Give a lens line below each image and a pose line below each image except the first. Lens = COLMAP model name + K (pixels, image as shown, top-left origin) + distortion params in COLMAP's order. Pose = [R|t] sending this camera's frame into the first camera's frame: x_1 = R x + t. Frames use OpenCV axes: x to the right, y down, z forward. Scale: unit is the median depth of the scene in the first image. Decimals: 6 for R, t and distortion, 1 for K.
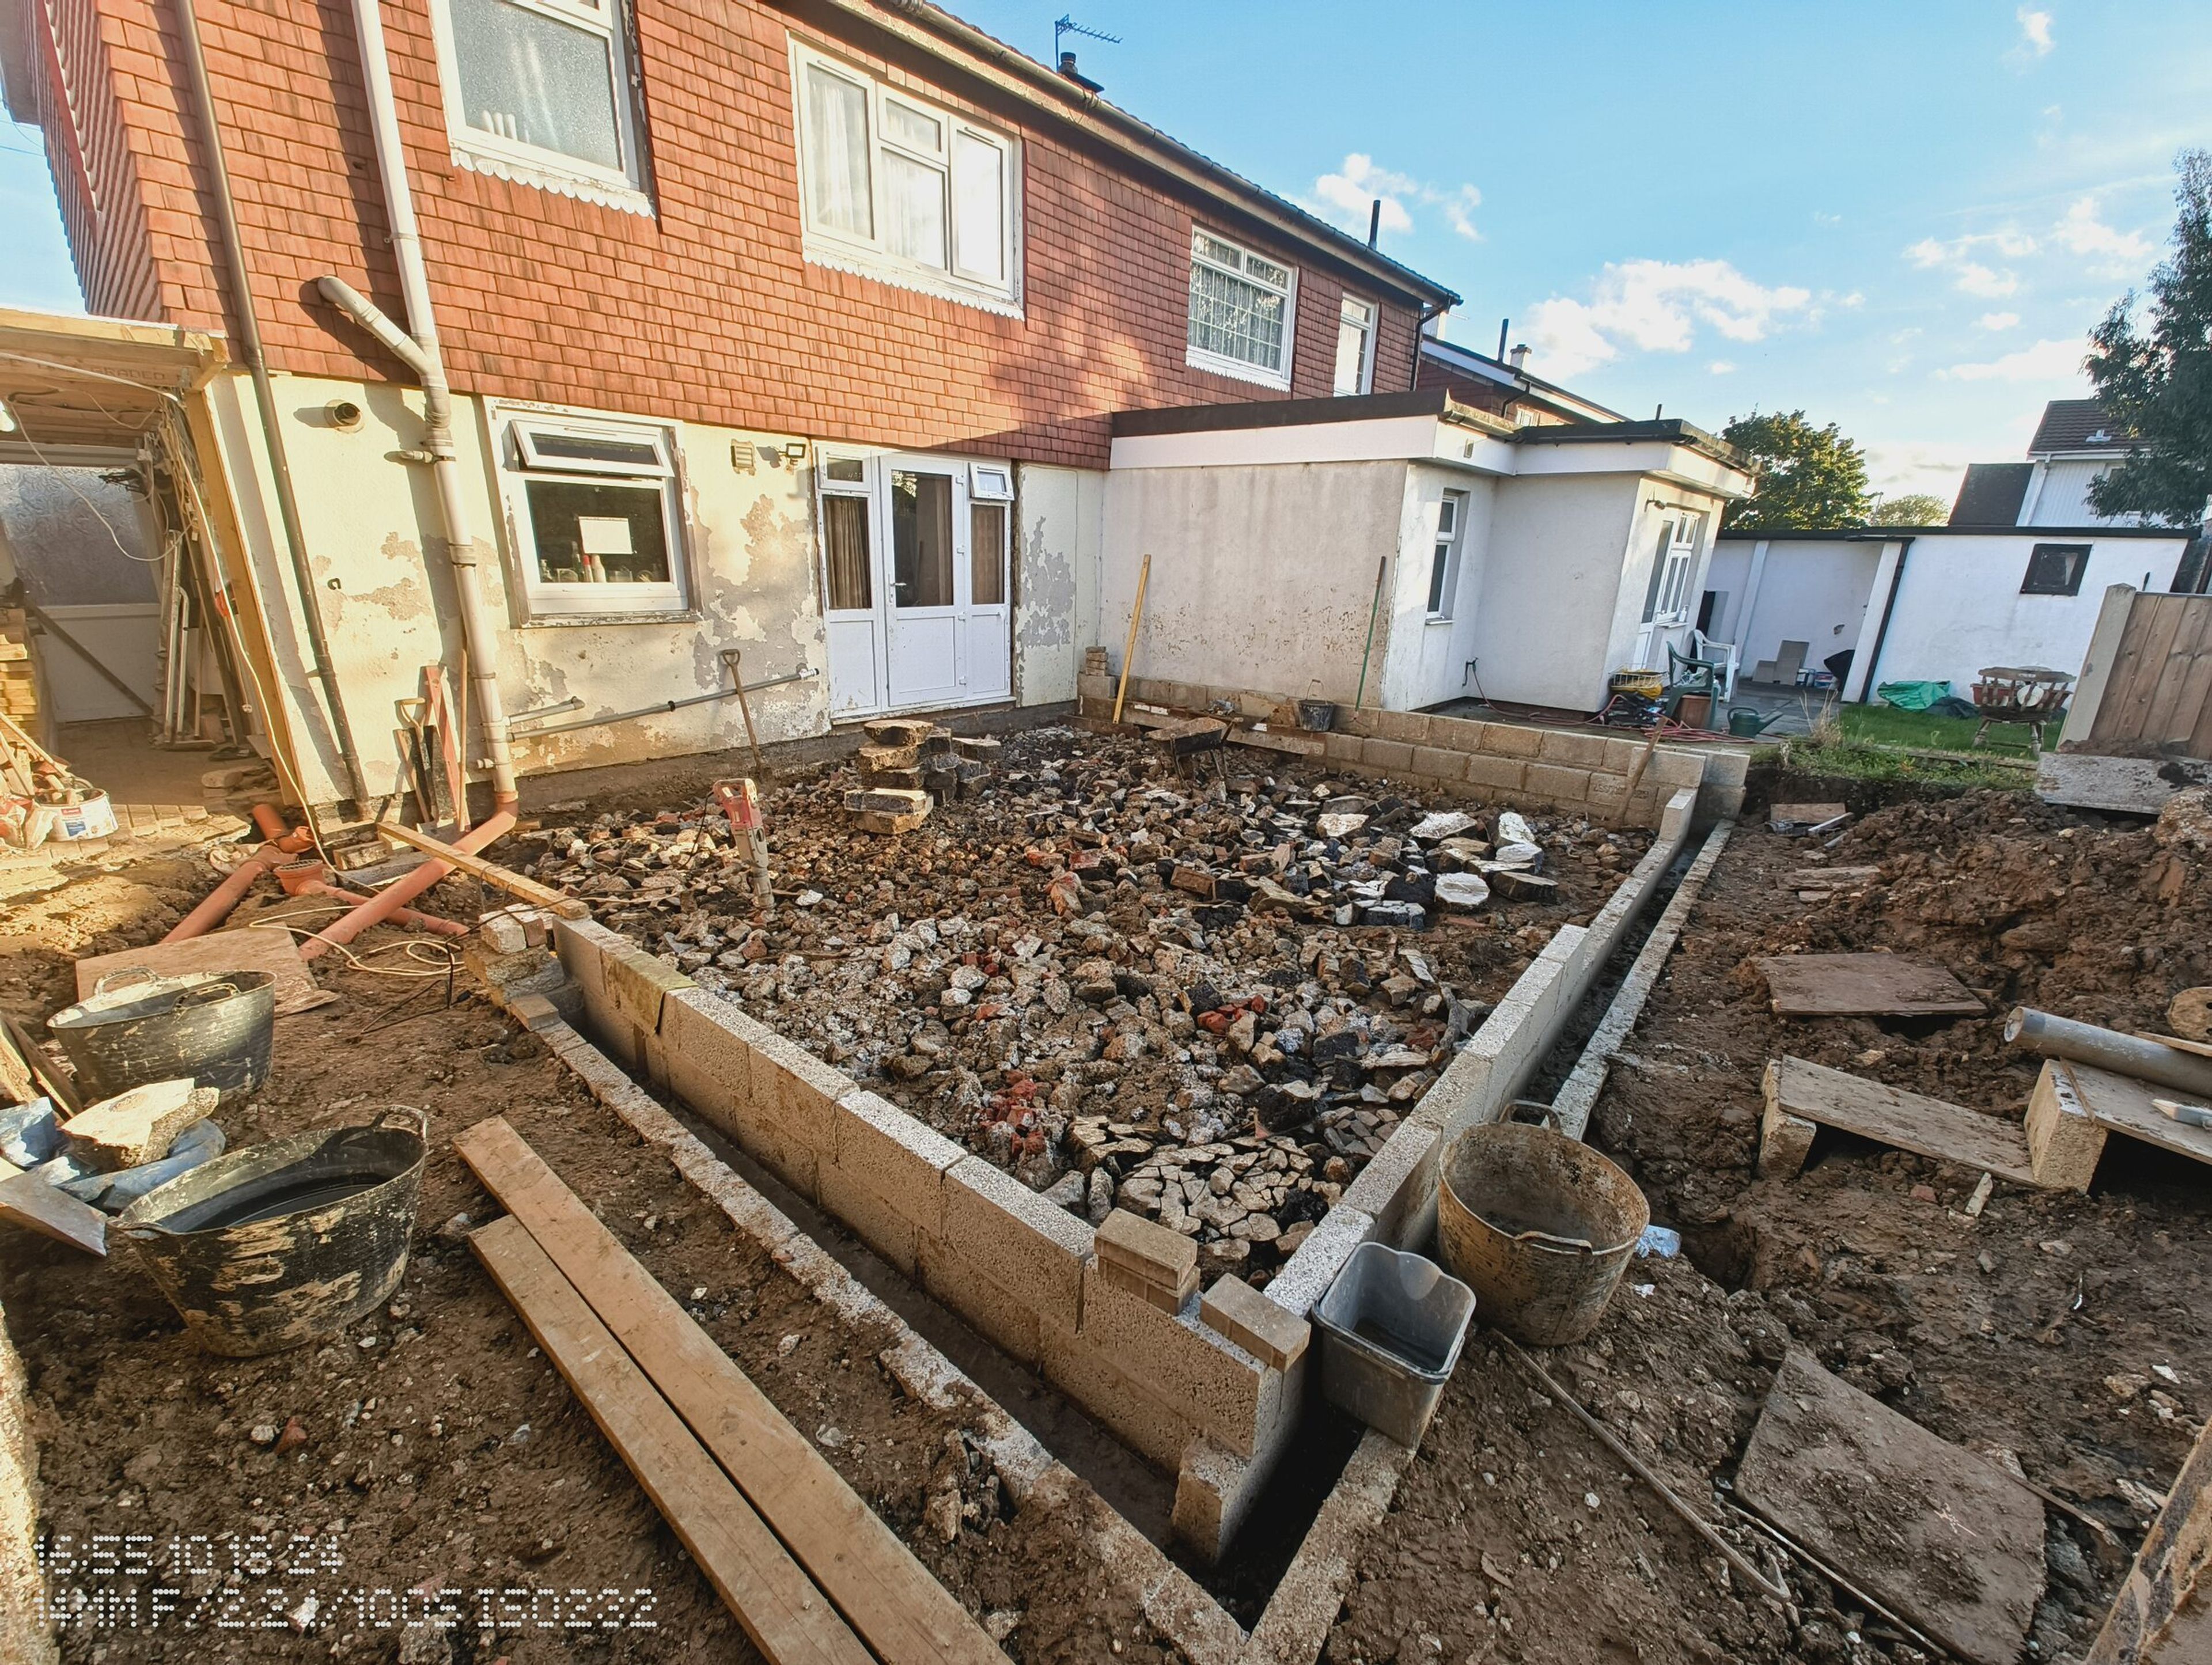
lens RADIAL K [[904.6, 0, 1111.3], [0, 904.6, 831.6], [0, 0, 1]] dist [-0.000994, 0.000413]
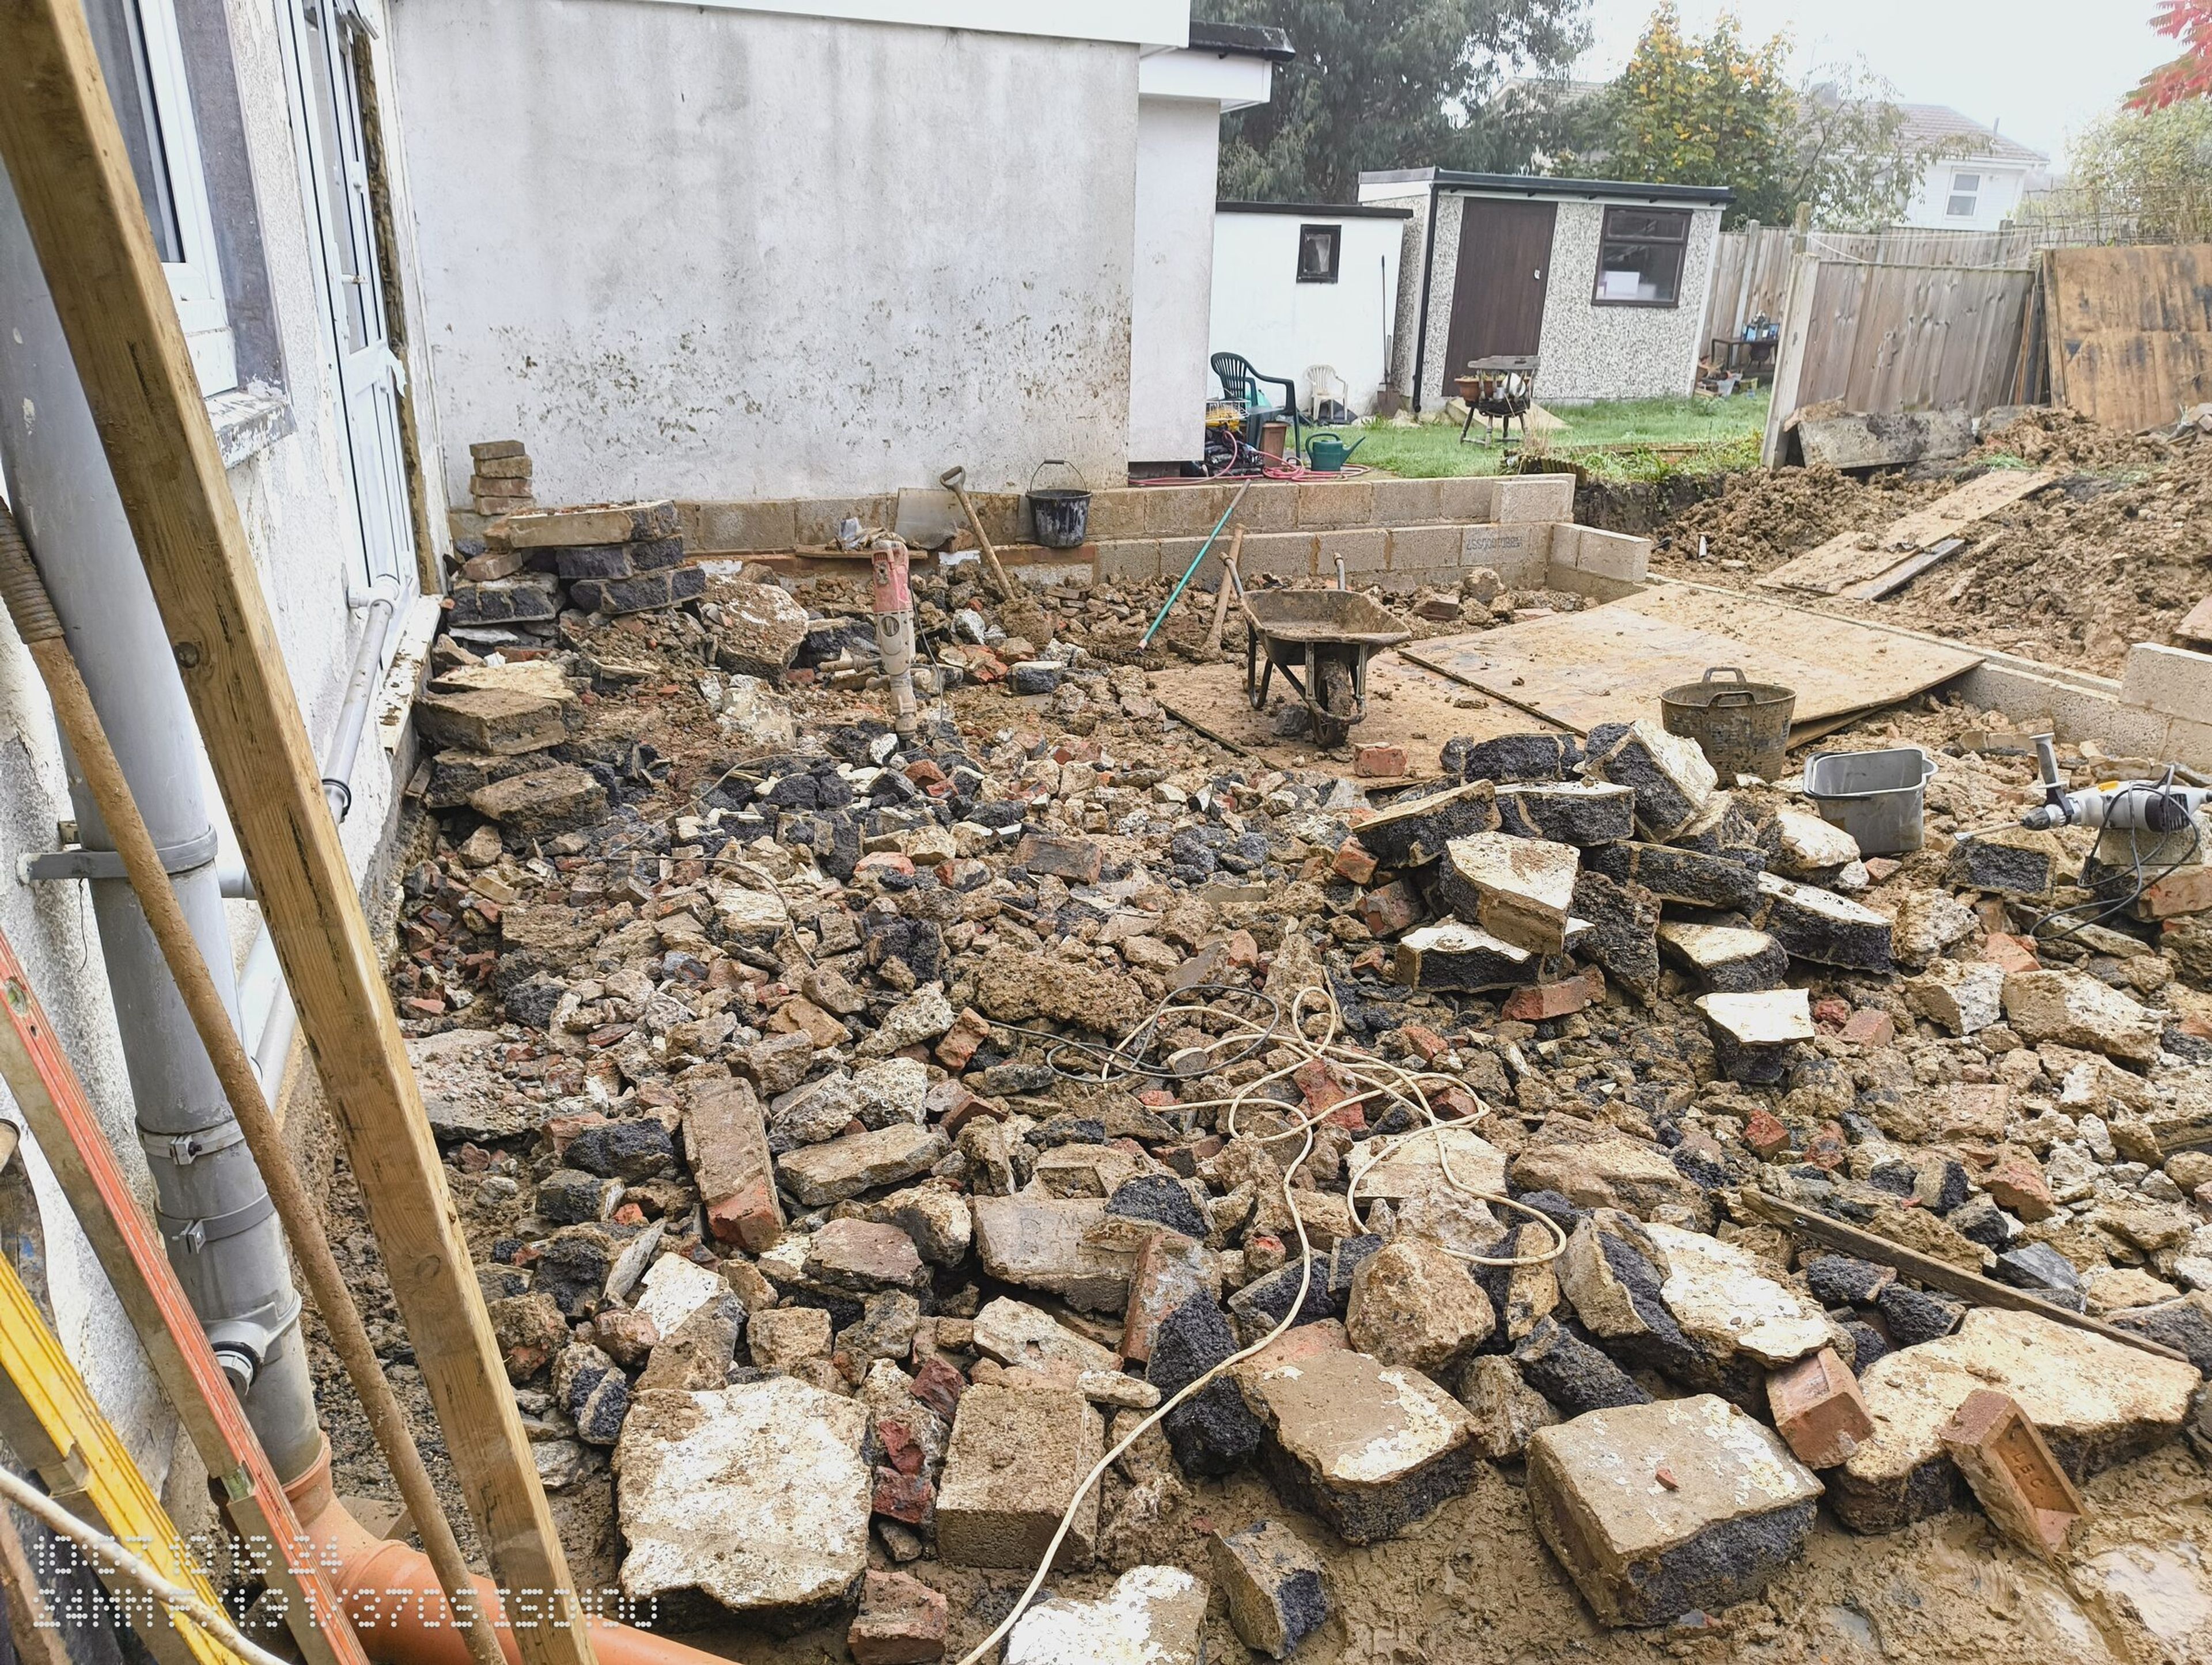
lens RADIAL K [[1509.0, 0, 1106.0], [0, 1509.0, 832.5], [0, 0, 1]] dist [0.045441, -0.047539]
pose [[0.482316, -0.309027, 0.819679, -1.213833], [0.251394, 0.945179, 0.208417, -0.277441], [-0.839150, 0.105540, 0.533563, 1.054954]]
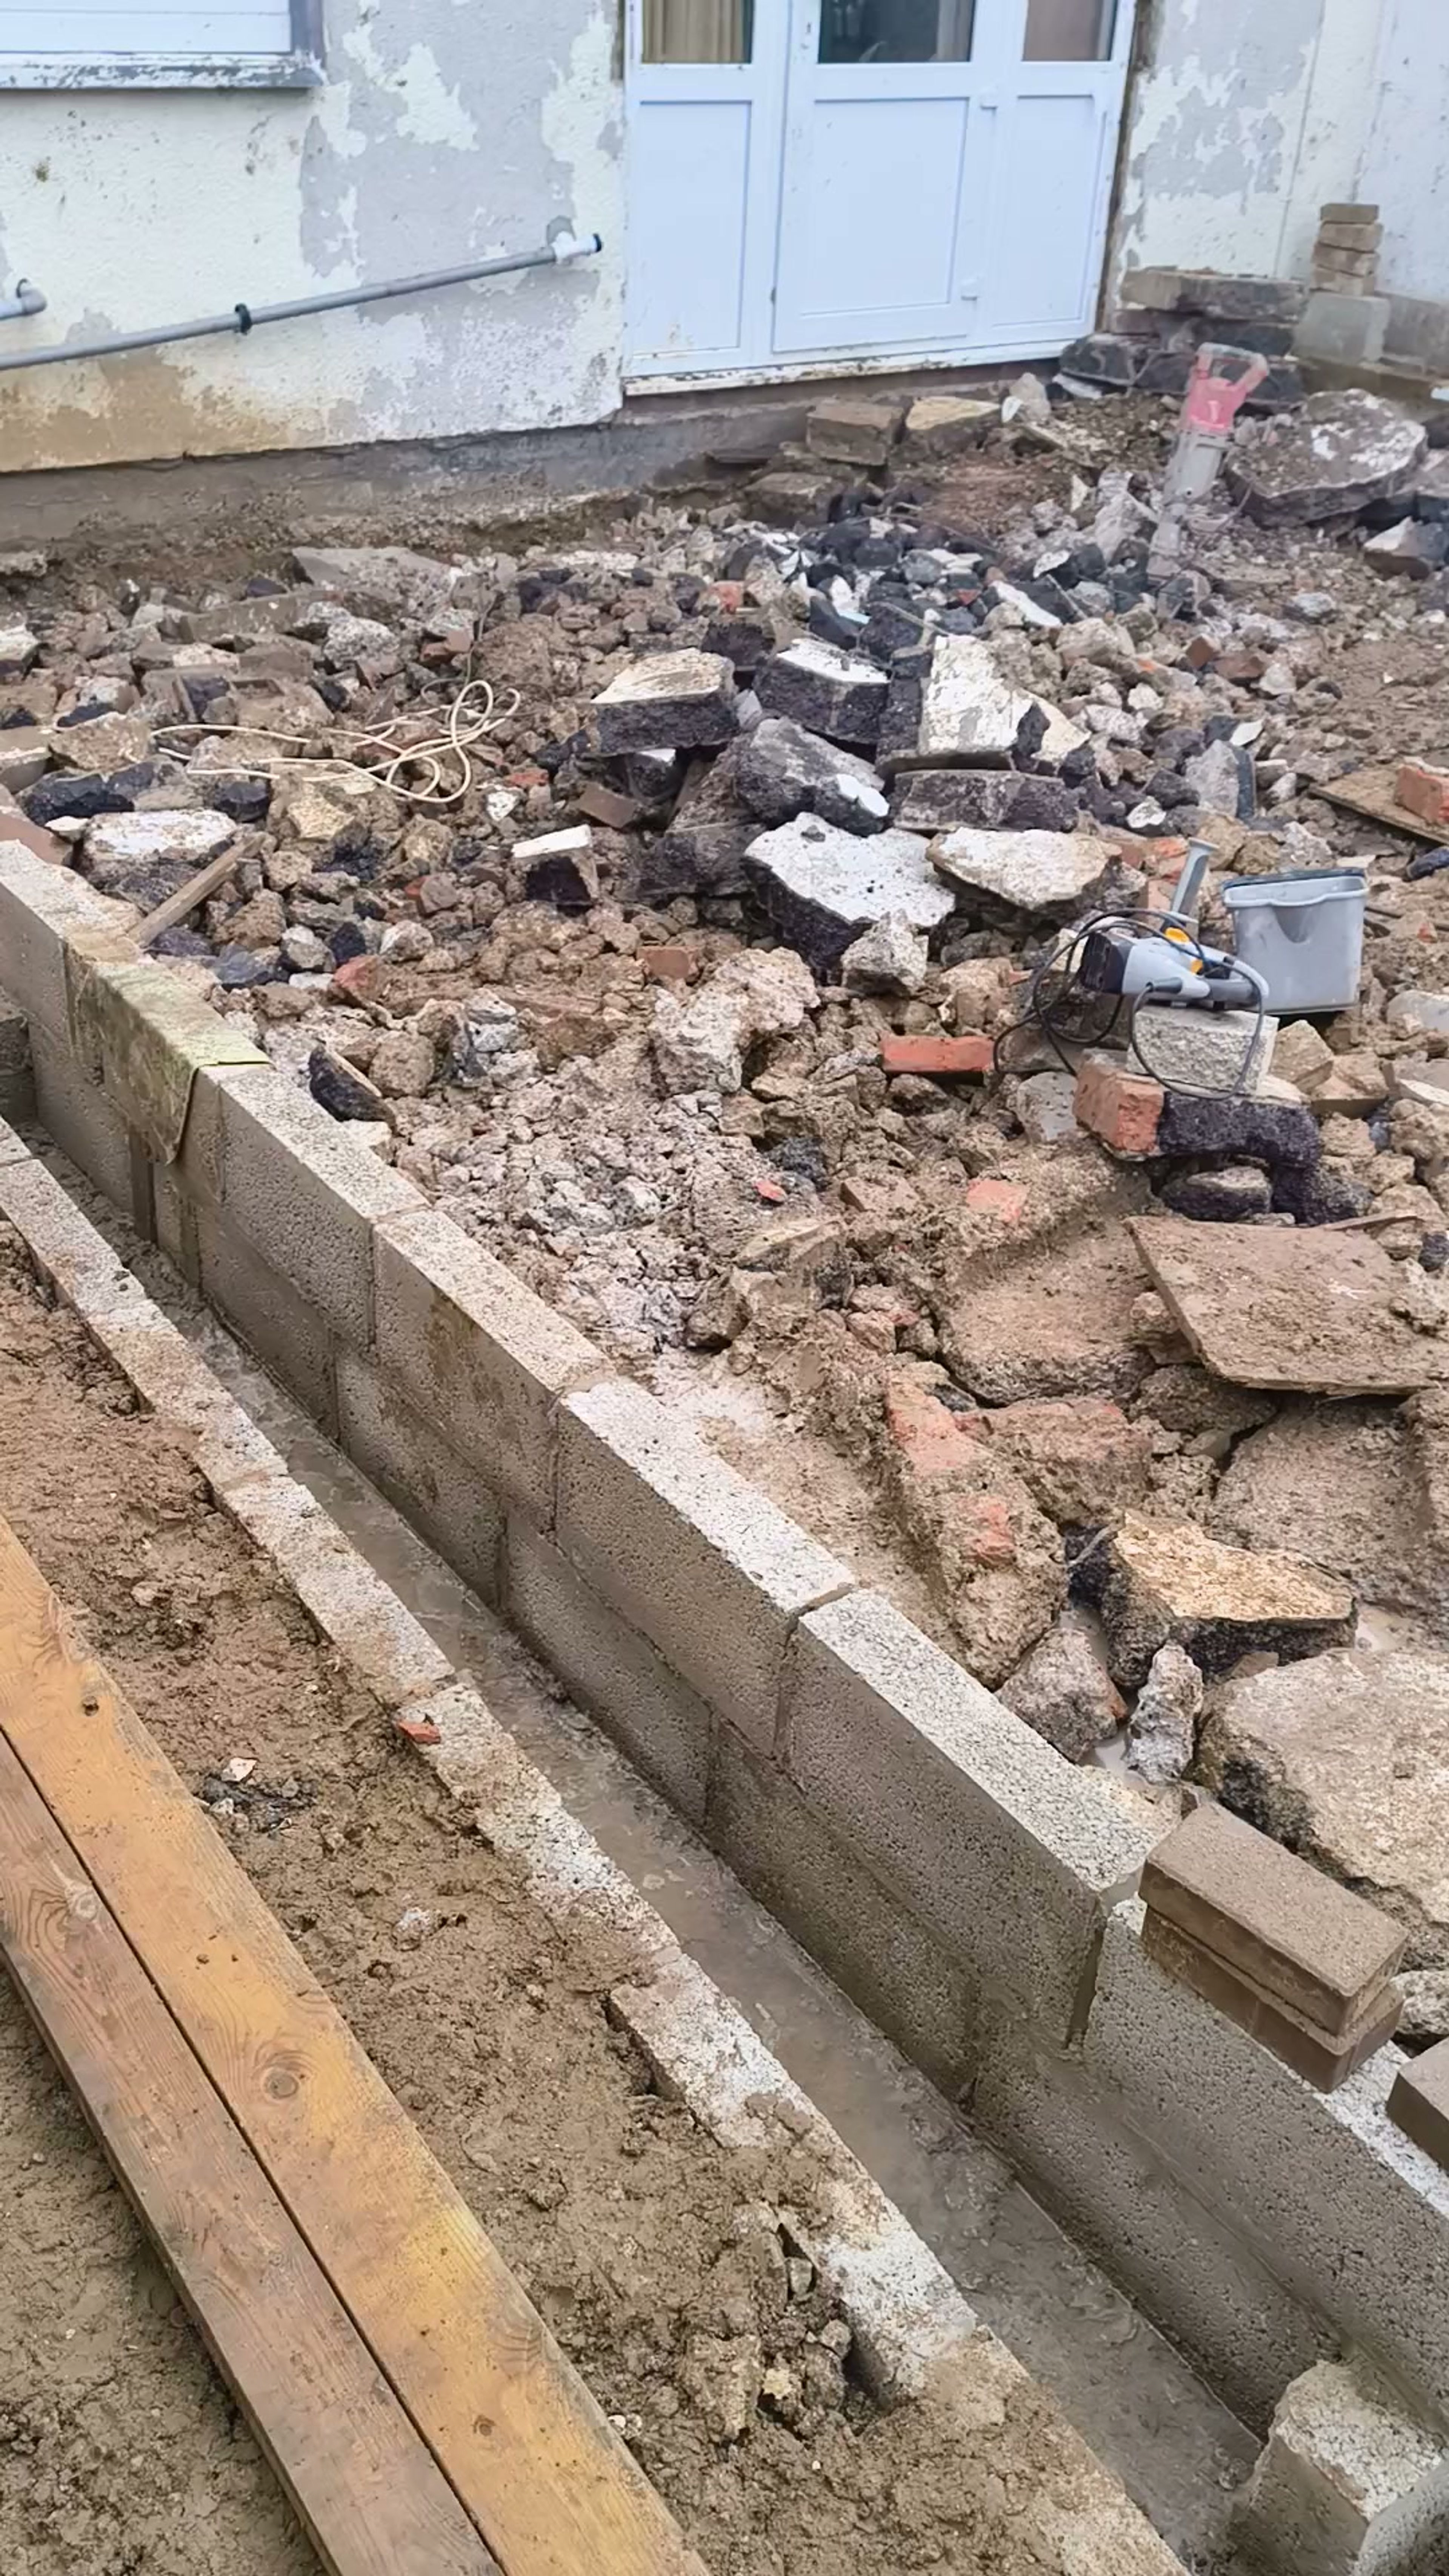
lens RADIAL K [[2208.9, 0, 724.5], [0, 2208.9, 1288.0], [0, 0, 1]] dist [0.011229, 0.013282]
pose [[0.965499, 0.152928, -0.210770, -0.013096], [-0.092948, 0.958462, 0.269651, -0.019175], [0.243252, -0.240757, 0.939609, 0.039469]]
